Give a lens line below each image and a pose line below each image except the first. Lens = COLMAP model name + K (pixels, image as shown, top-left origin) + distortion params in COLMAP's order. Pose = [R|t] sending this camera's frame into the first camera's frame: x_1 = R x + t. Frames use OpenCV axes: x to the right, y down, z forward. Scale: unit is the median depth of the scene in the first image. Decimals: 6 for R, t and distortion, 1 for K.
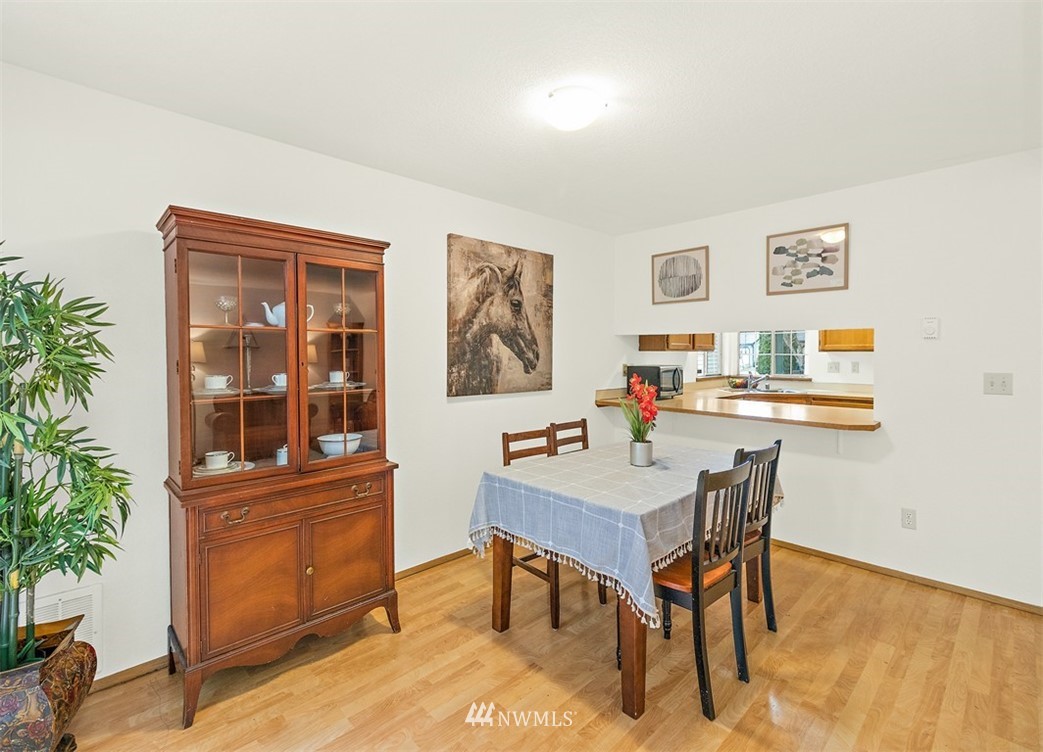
lens RADIAL K [[475.7, 0, 554.0], [0, 475.7, 360.7], [0, 0, 1]] dist [0.001883, -0.001876]
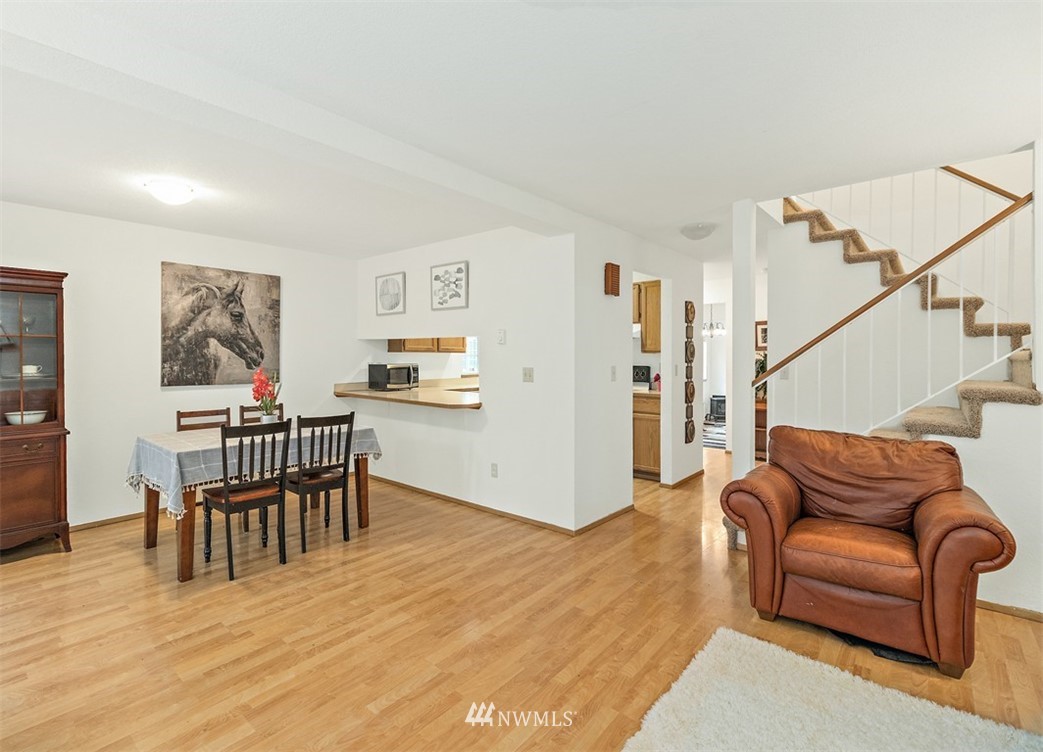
lens RADIAL K [[475.7, 0, 538.8], [0, 475.7, 358.3], [0, 0, 1]] dist [0.001883, -0.001876]
pose [[0.994971, 0.002560, 0.100133, 0.630332], [-0.001533, 0.999945, -0.010332, 0.010345], [-0.100154, 0.010126, 0.994920, -0.372696]]
